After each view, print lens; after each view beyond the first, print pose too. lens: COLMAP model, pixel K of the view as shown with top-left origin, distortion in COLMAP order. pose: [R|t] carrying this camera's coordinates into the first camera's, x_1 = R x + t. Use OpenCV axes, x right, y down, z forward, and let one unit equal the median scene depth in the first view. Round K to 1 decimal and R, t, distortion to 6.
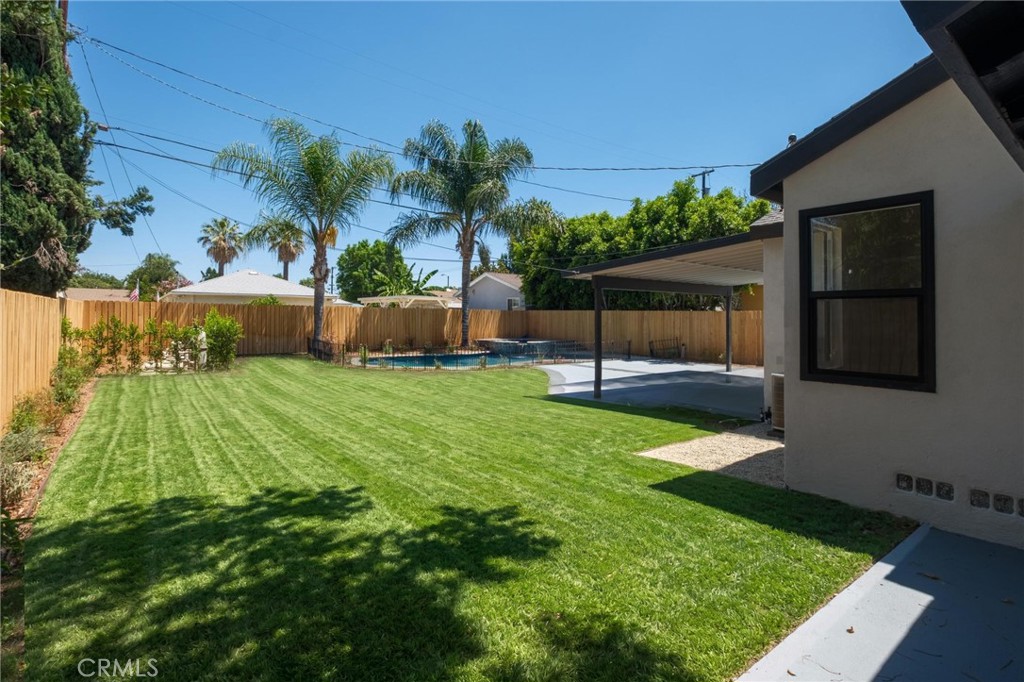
lens RADIAL K [[492.1, 0, 512.0], [0, 492.1, 304.0], [0, 0, 1]] dist [0.000545, 0.000075]
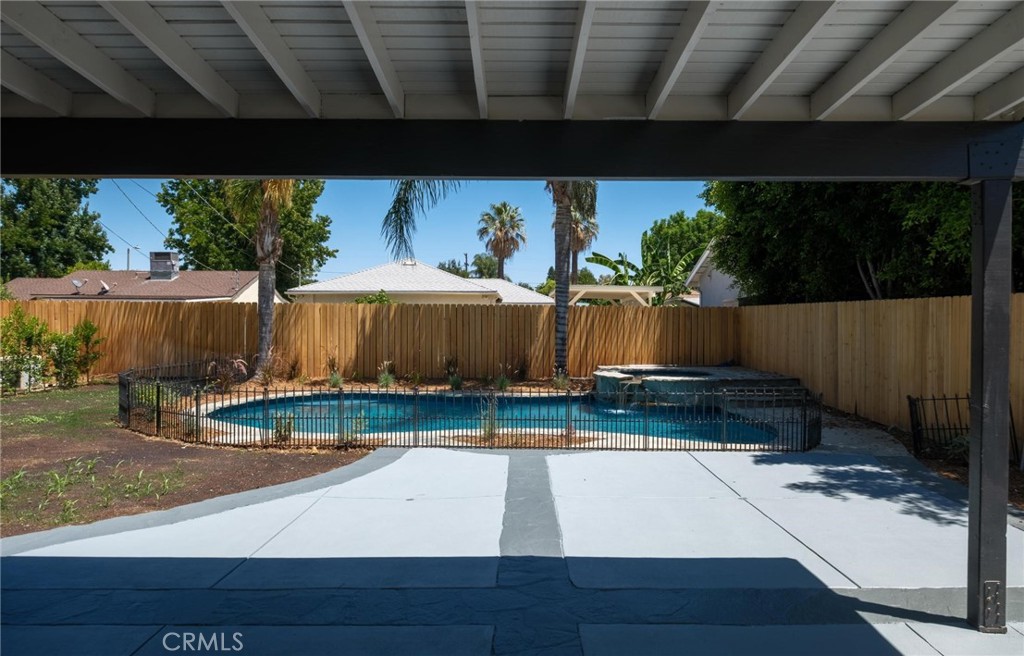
lens RADIAL K [[643.9, 0, 532.6], [0, 643.9, 330.5], [0, 0, 1]] dist [0.000150, 0.000224]
pose [[0.789090, 0.004093, -0.614264, 0.259910], [0.018307, 0.999377, 0.030175, 0.014528], [0.614004, -0.035056, 0.788524, 0.420224]]
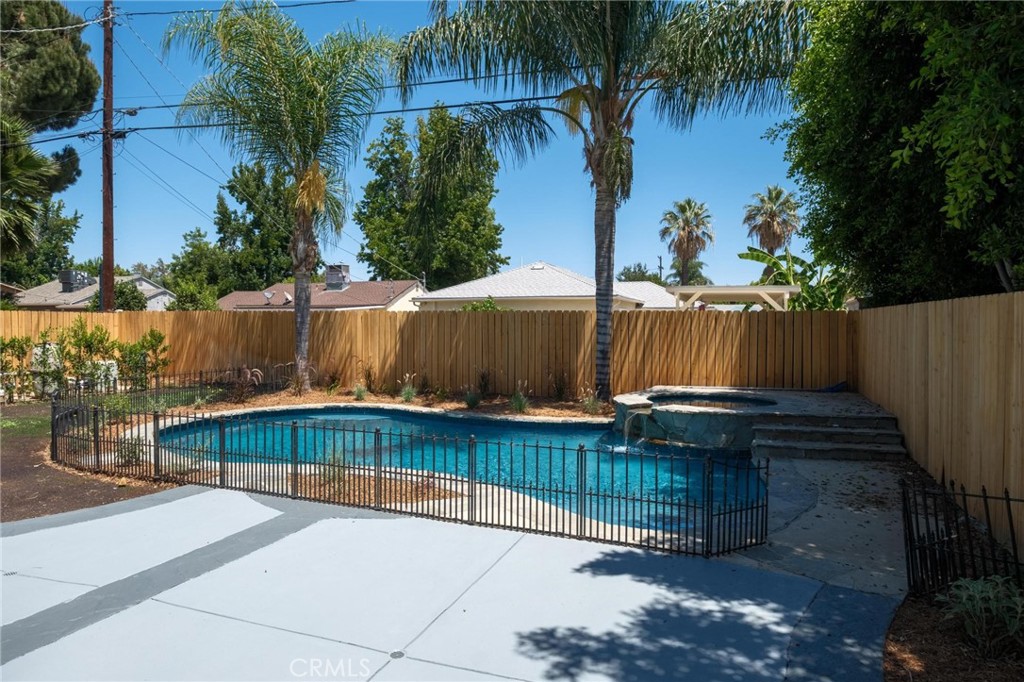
lens RADIAL K [[644.1, 0, 512.0], [0, 644.1, 341.0], [0, 0, 1]] dist [-0.004065, 0.000186]
pose [[0.511594, 0.013903, -0.859115, 0.300947], [0.023251, 0.999279, 0.030017, 0.016315], [0.858913, -0.035332, 0.510902, 0.600216]]
